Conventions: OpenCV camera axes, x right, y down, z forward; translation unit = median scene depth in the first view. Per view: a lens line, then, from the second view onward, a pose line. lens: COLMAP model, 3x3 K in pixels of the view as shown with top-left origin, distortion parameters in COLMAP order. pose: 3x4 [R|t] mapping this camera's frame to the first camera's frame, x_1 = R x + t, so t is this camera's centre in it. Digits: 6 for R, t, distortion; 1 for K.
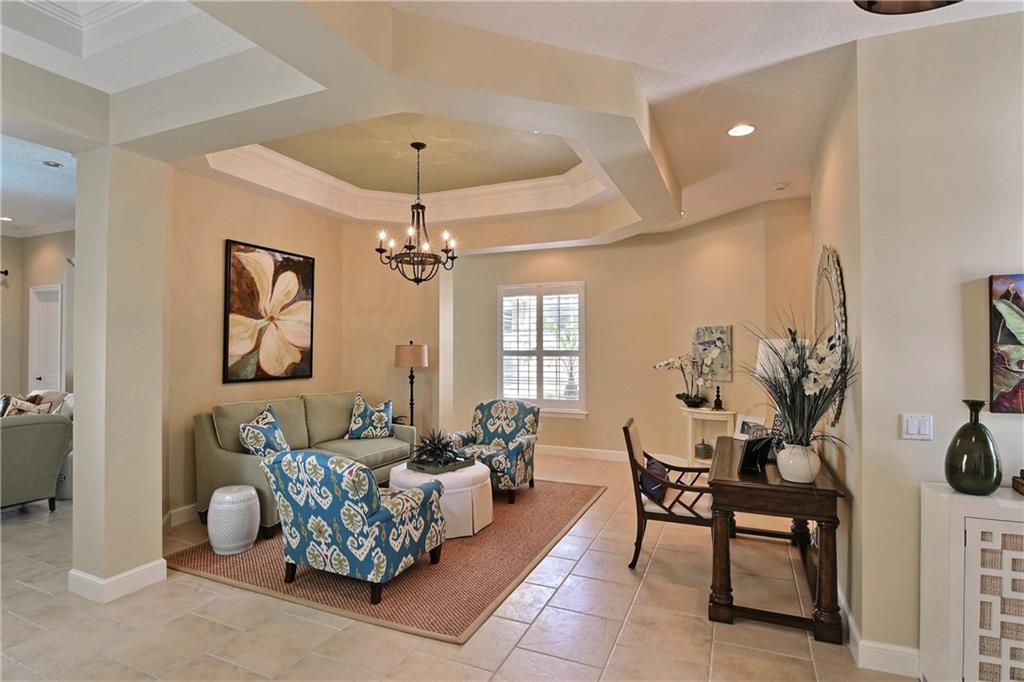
lens RADIAL K [[528.1, 0, 513.3], [0, 528.1, 337.5], [0, 0, 1]] dist [-0.007550, -0.006914]
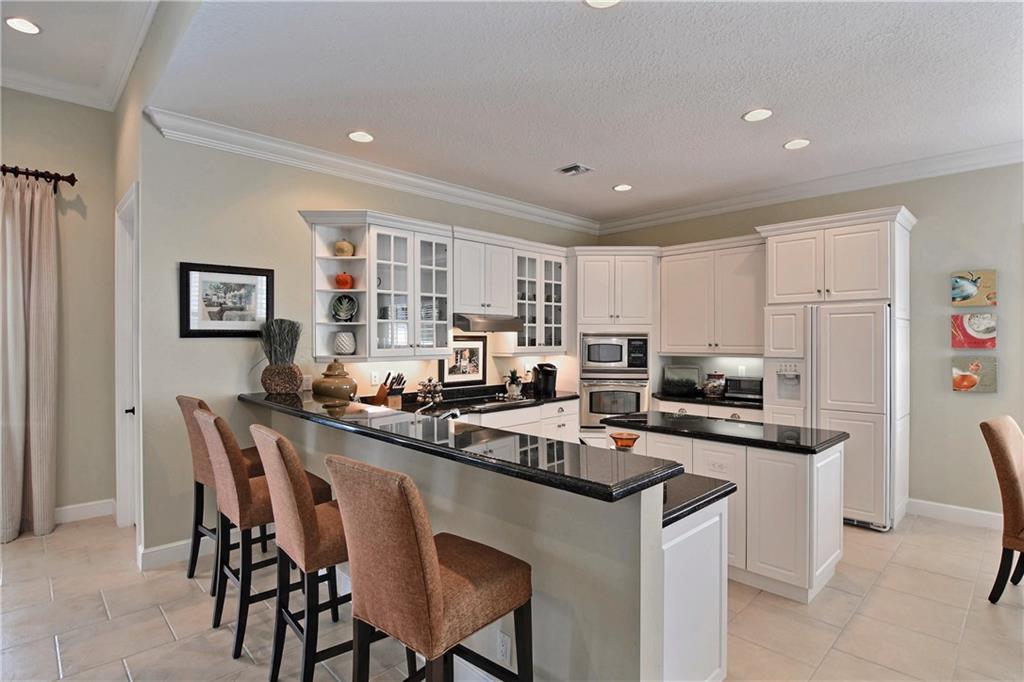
lens RADIAL K [[528.1, 0, 513.9], [0, 528.1, 342.5], [0, 0, 1]] dist [-0.007550, -0.006914]
pose [[0.927947, -0.000652, -0.372711, -0.681221], [0.009015, 0.999745, 0.020694, 0.020656], [0.372603, -0.022563, 0.927717, 1.103877]]
